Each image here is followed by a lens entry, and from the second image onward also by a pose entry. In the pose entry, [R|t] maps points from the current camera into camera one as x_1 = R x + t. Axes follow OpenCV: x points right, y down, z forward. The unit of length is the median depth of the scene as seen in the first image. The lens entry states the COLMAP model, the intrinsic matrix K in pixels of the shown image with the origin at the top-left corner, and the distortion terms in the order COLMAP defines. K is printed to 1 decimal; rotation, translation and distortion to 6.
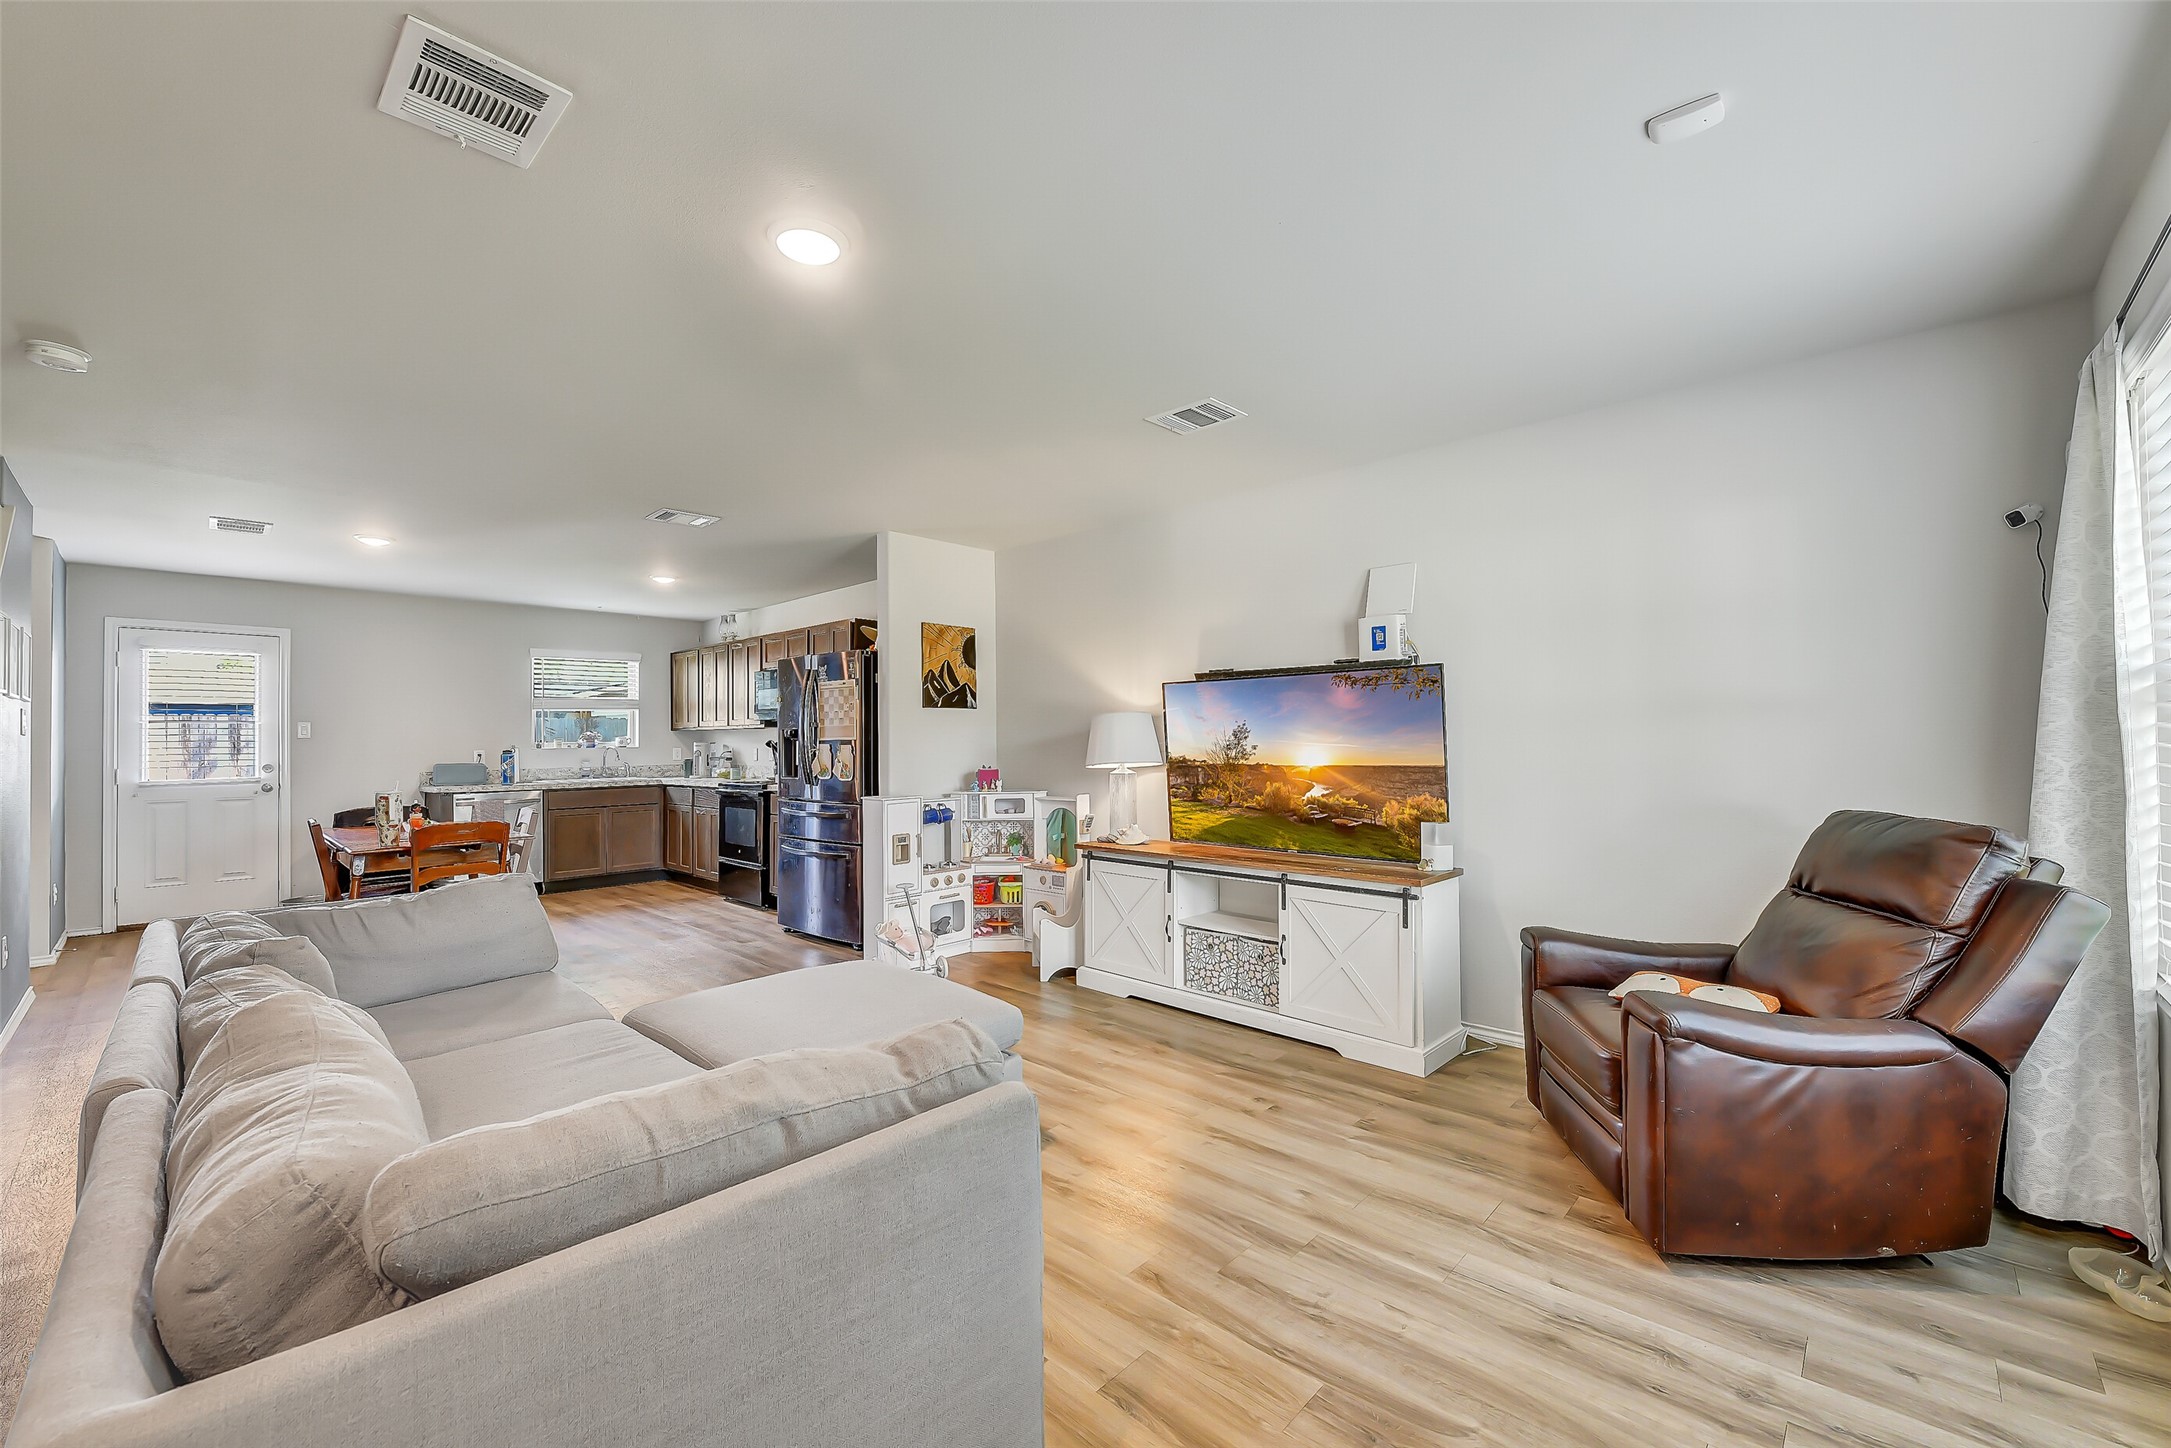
lens RADIAL K [[865.1, 0, 1096.6], [0, 865.1, 729.2], [0, 0, 1]] dist [-0.010709, -0.000138]
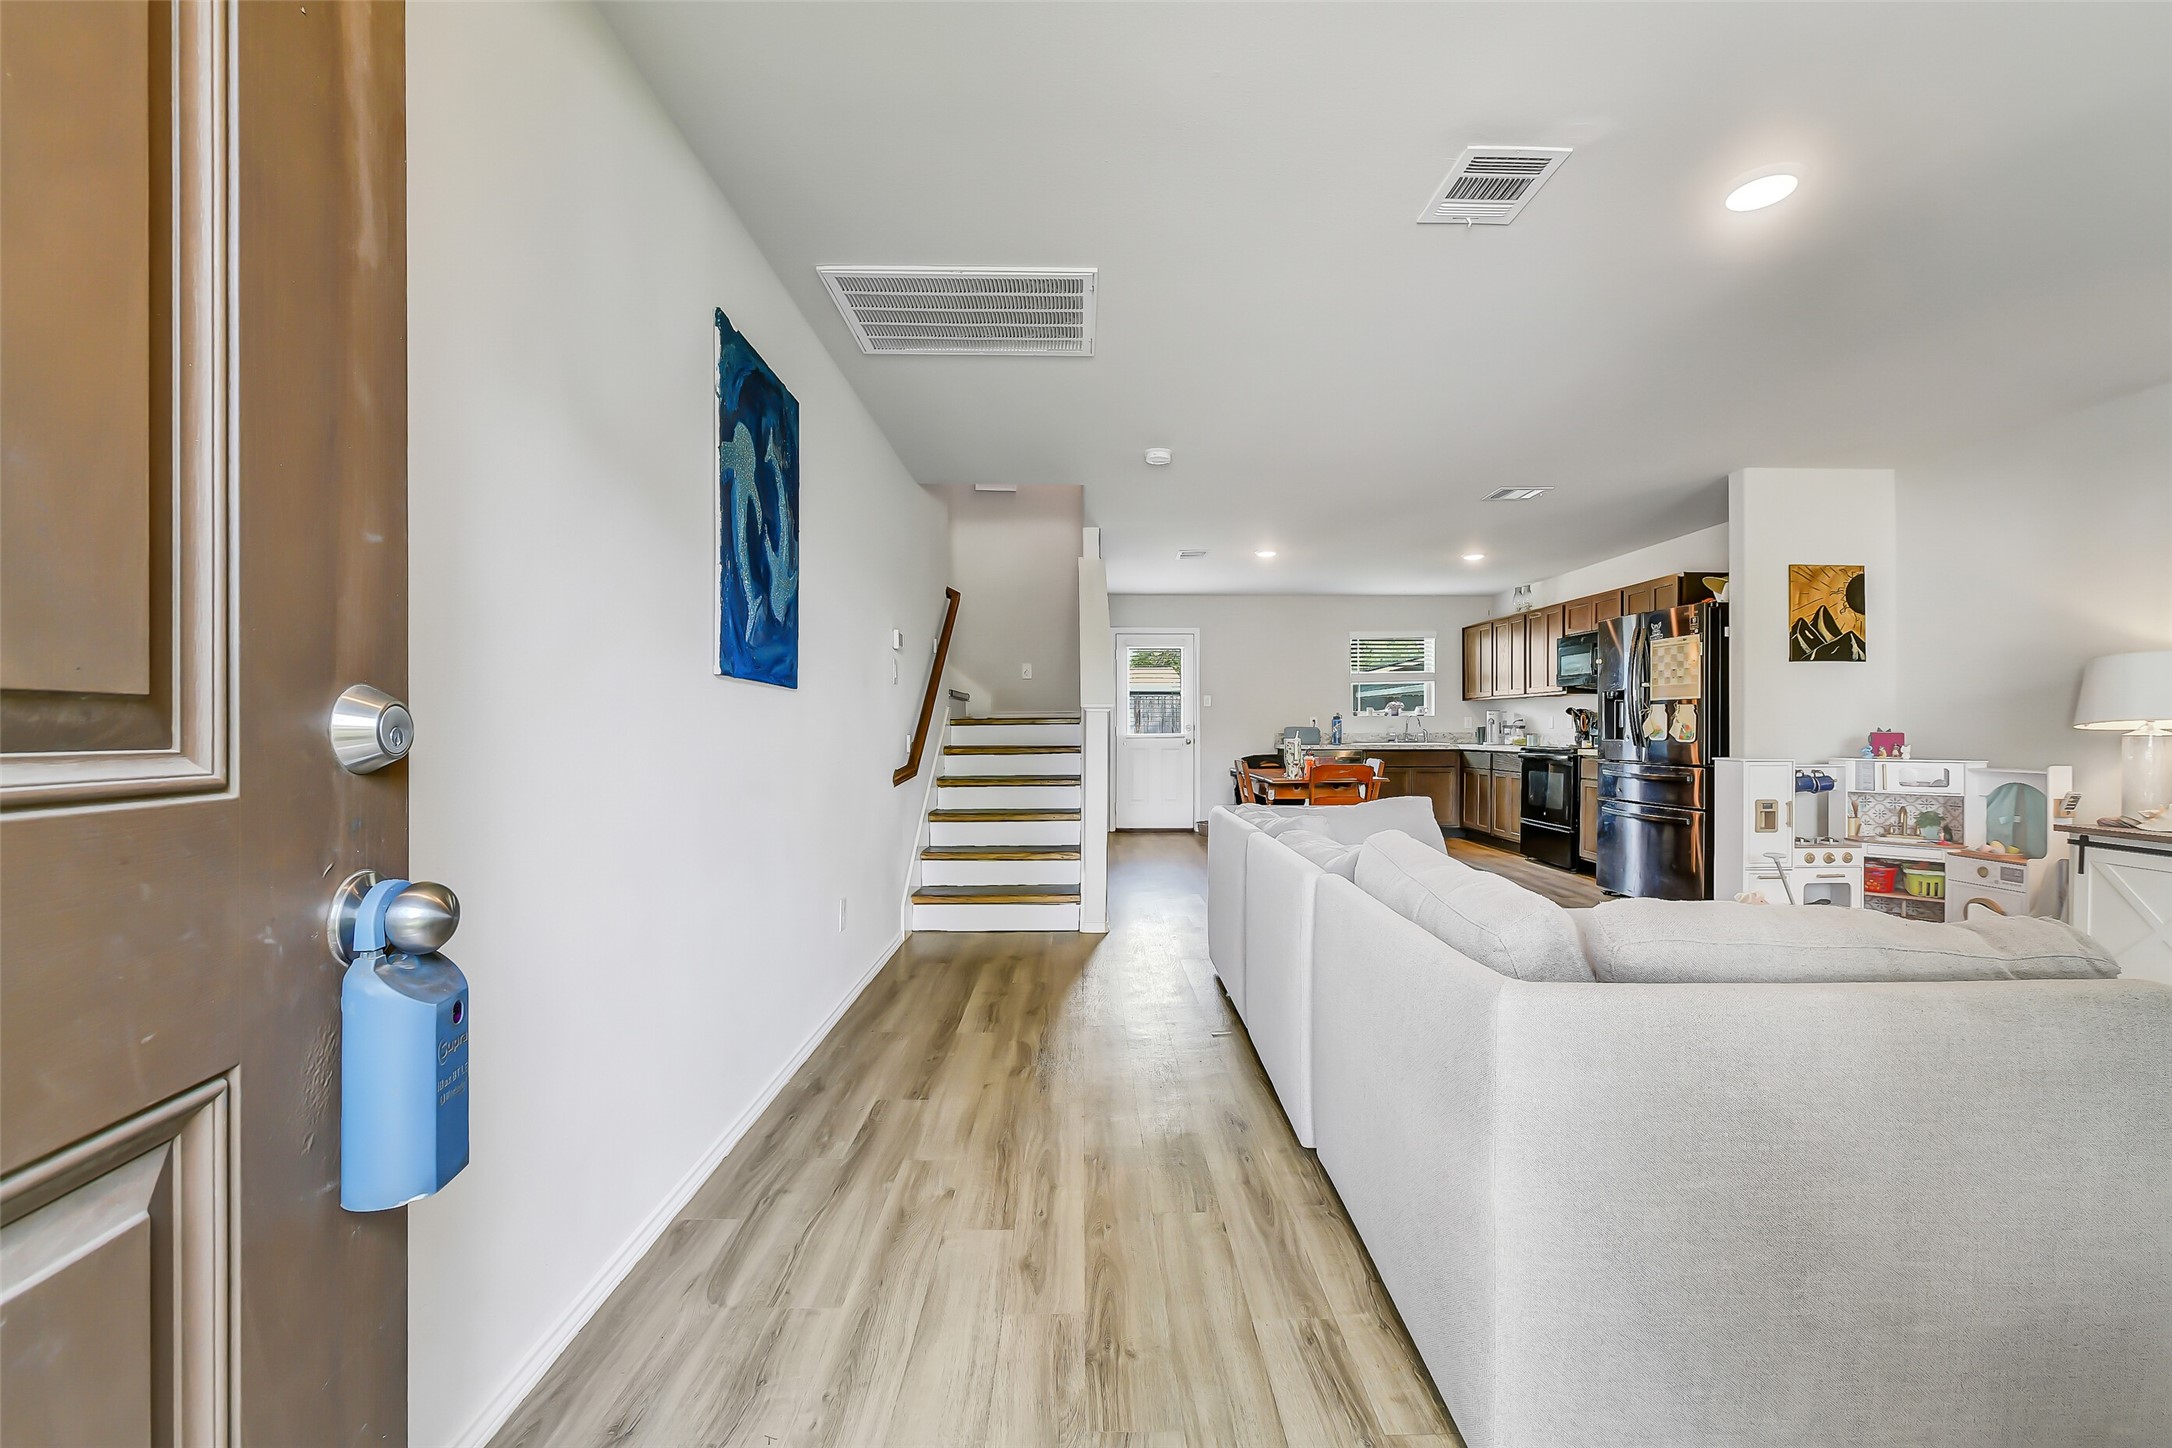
lens RADIAL K [[865.5, 0, 1084.8], [0, 865.5, 730.8], [0, 0, 1]] dist [-0.010709, -0.000138]
pose [[0.686195, 0.013349, -0.727295, -0.052084], [0.001669, 0.999800, 0.019925, 0.025405], [0.727415, -0.014887, 0.686036, -0.117509]]
